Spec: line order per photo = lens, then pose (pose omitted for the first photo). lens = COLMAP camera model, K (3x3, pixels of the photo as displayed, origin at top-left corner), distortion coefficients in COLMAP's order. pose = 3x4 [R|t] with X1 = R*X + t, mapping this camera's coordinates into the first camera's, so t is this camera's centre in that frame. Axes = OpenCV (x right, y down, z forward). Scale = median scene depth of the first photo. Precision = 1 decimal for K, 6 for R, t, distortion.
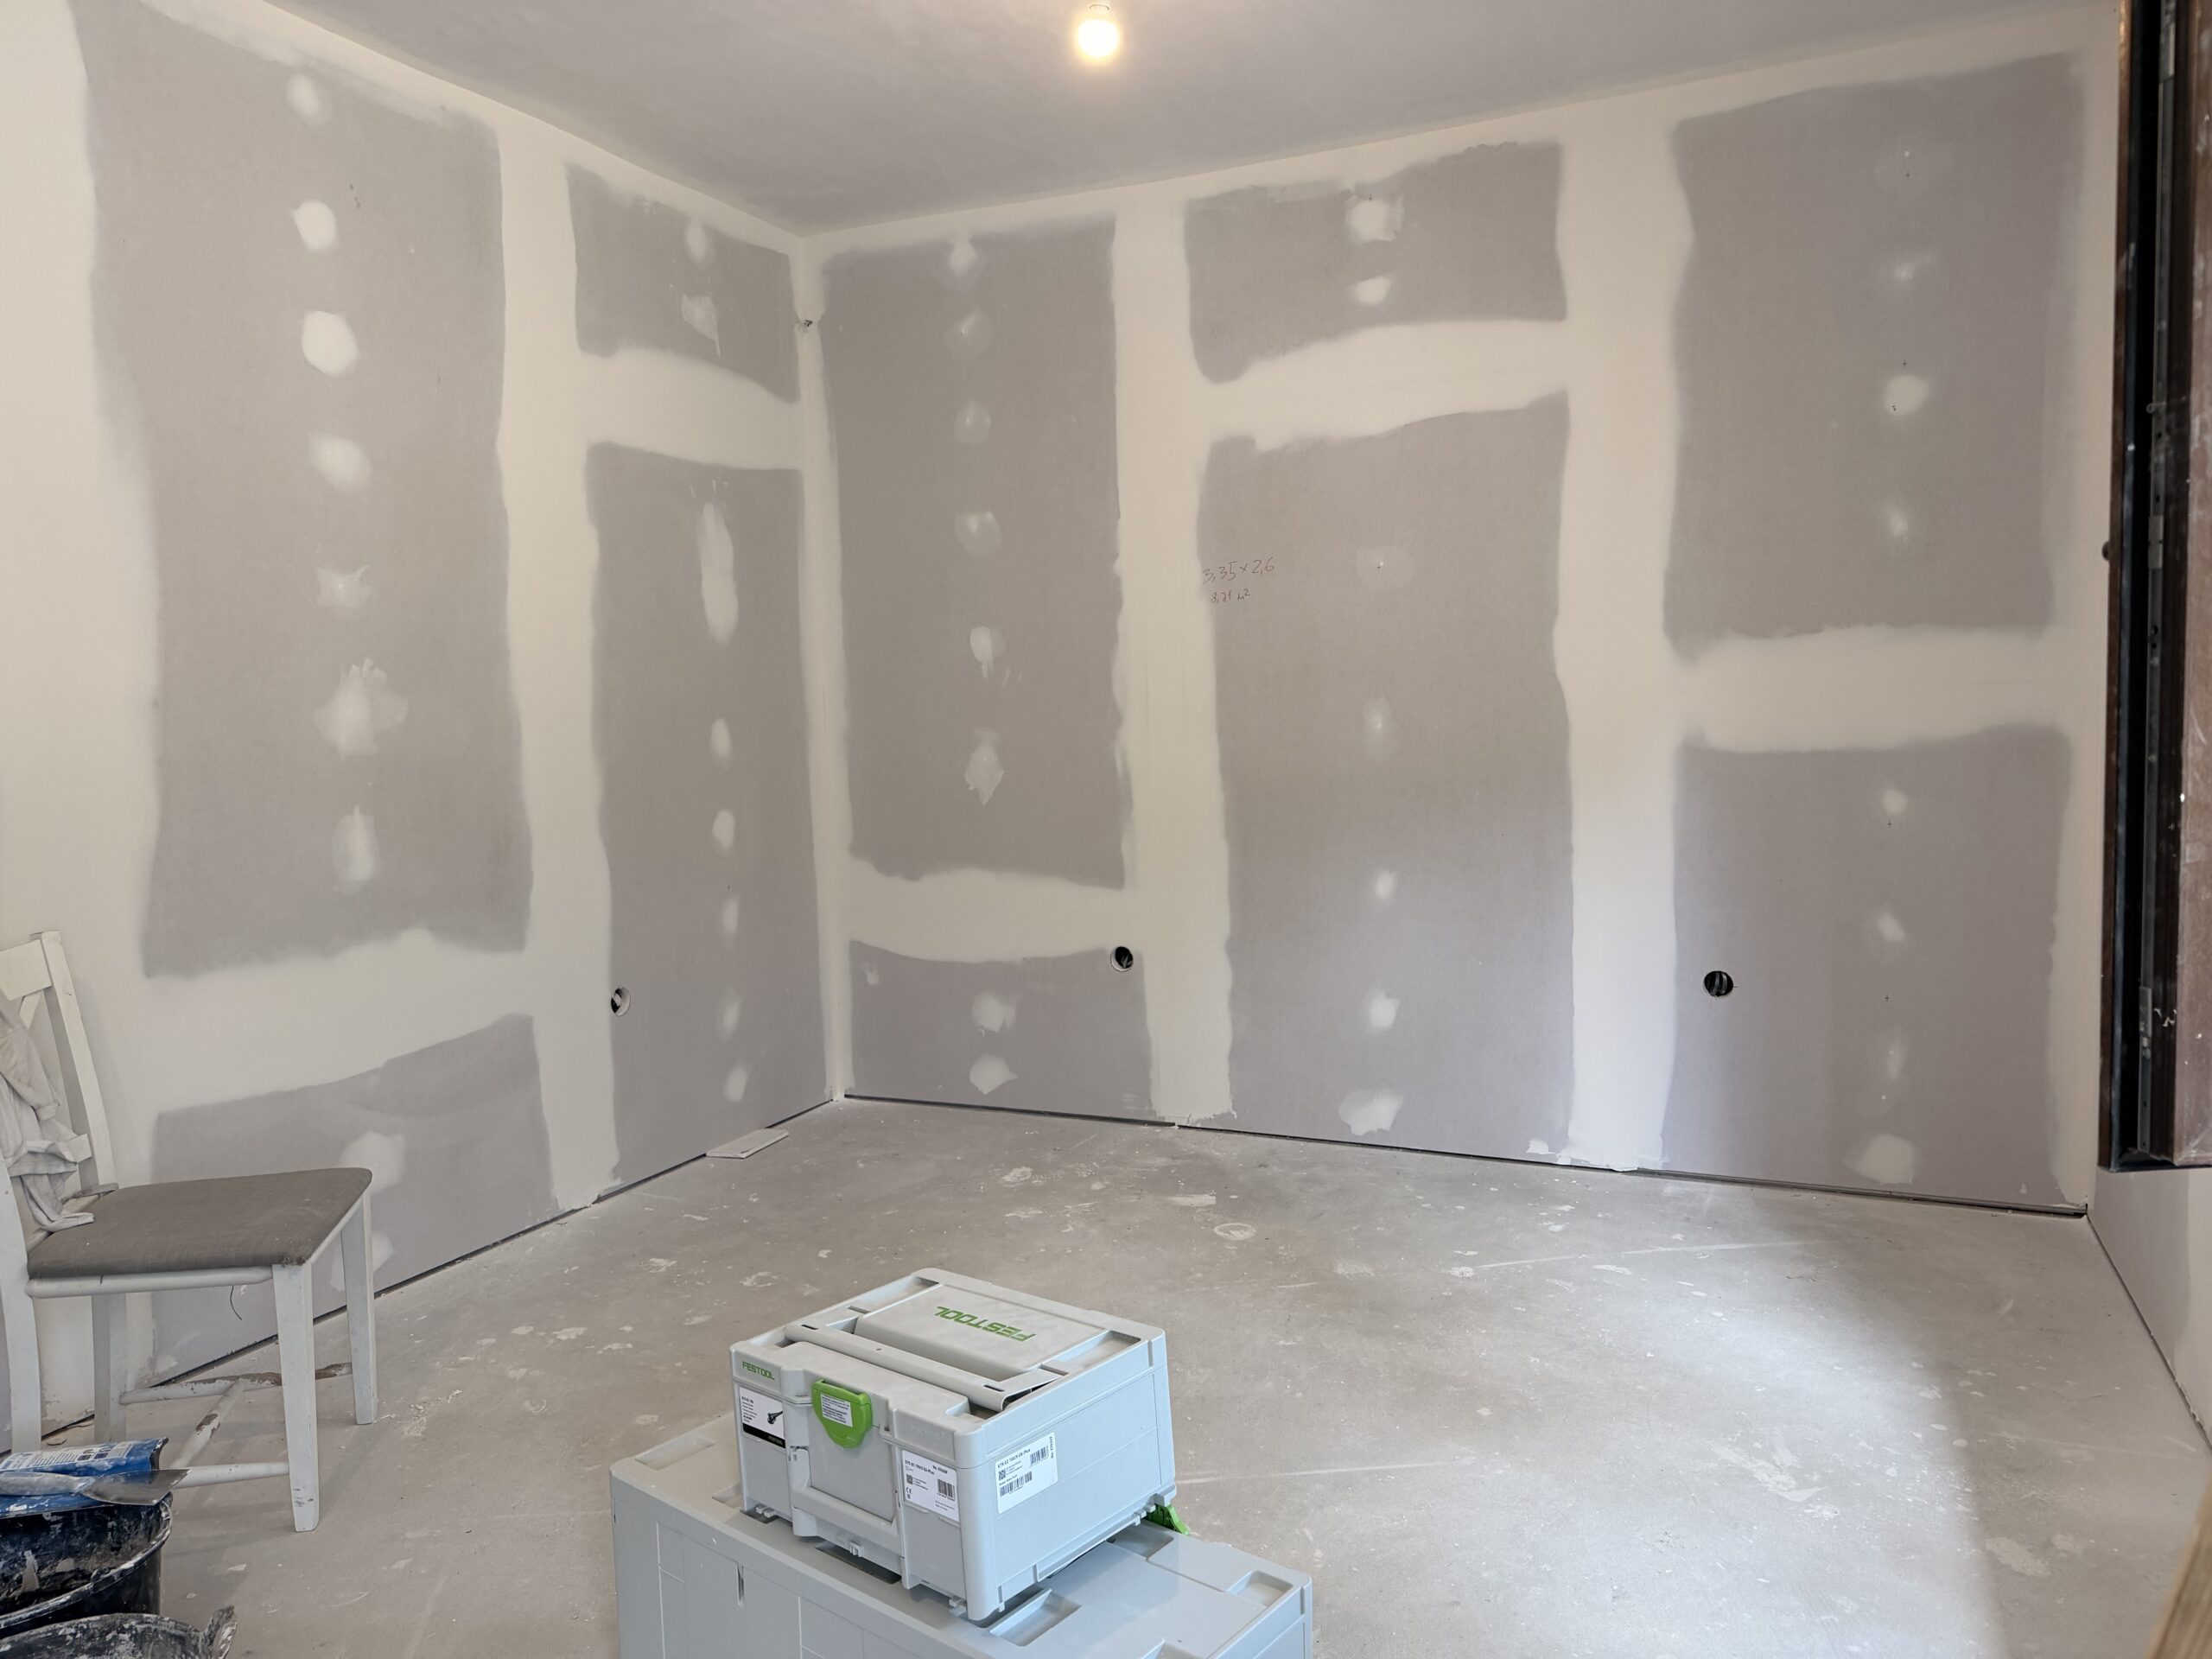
lens RADIAL K [[1536.5, 0, 1106.9], [0, 1536.5, 828.9], [0, 0, 1]] dist [0.000610, 0.000069]
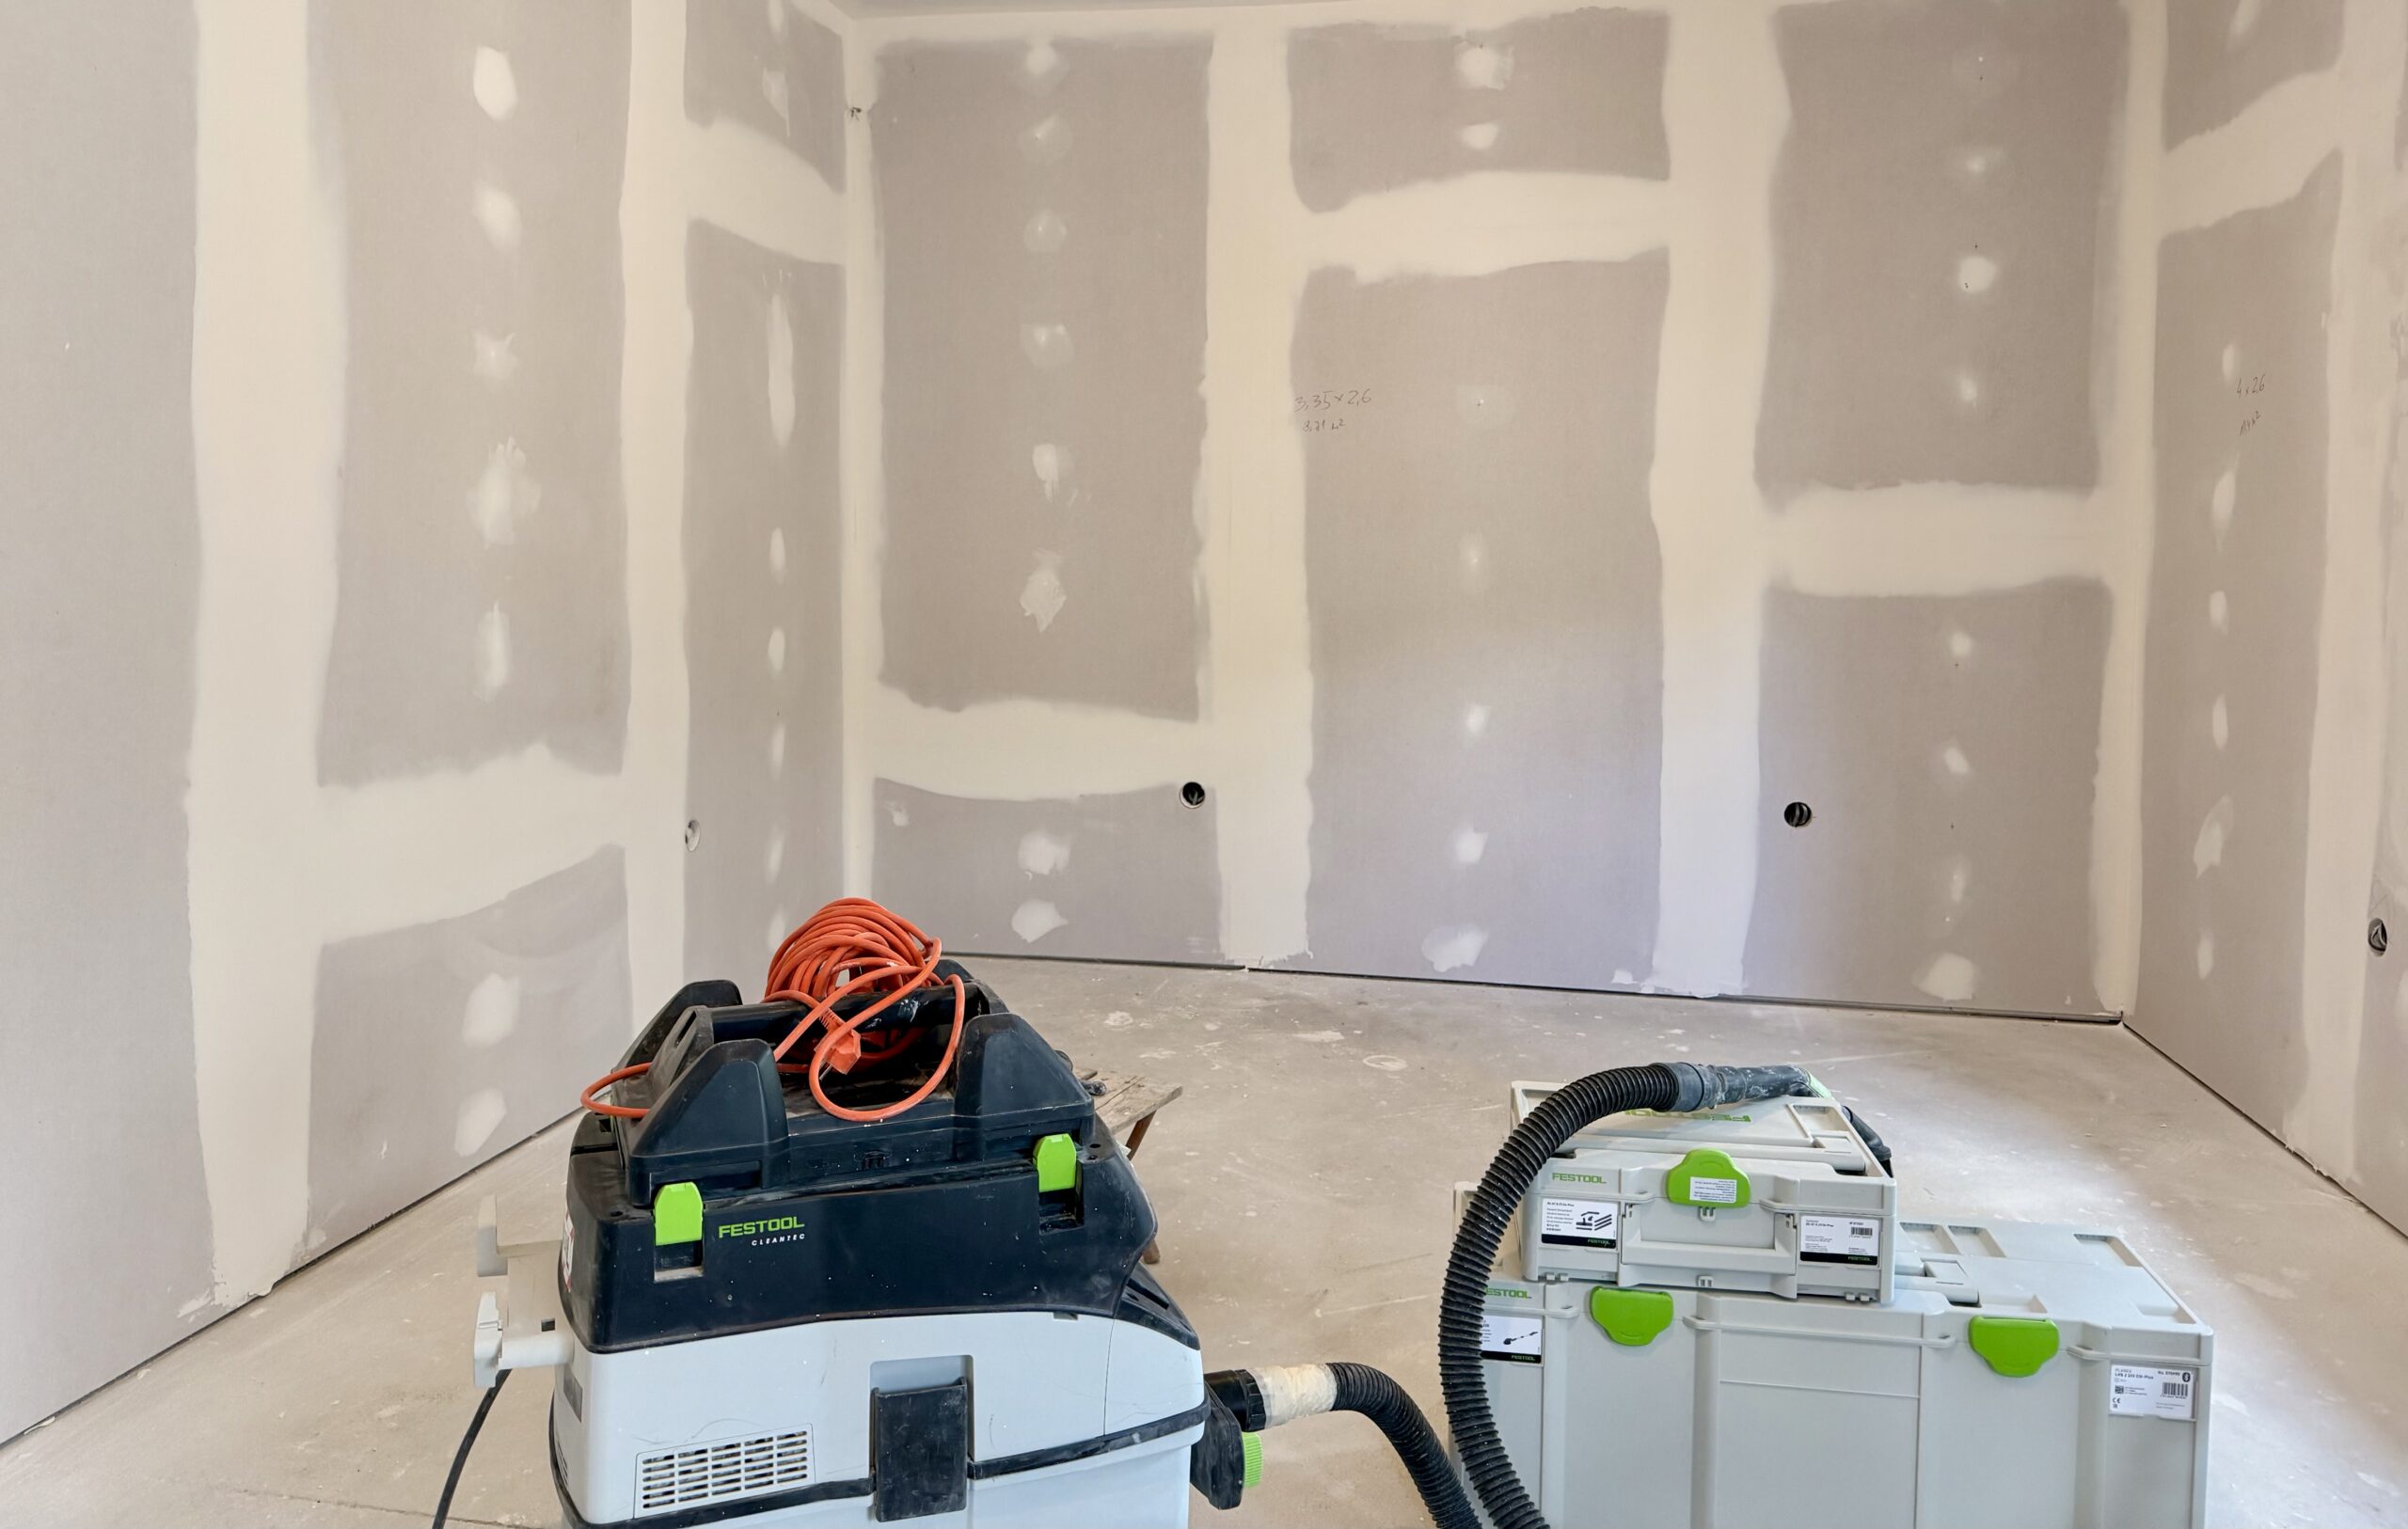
lens RADIAL K [[1704.0, 0, 1130.5], [0, 1704.0, 627.2], [0, 0, 1]] dist [0.007991, 0.002831]
pose [[0.972067, 0.027818, 0.233049, -0.313270], [-0.017226, 0.998729, -0.047364, 0.034695], [-0.234070, 0.042026, 0.971311, -0.034120]]
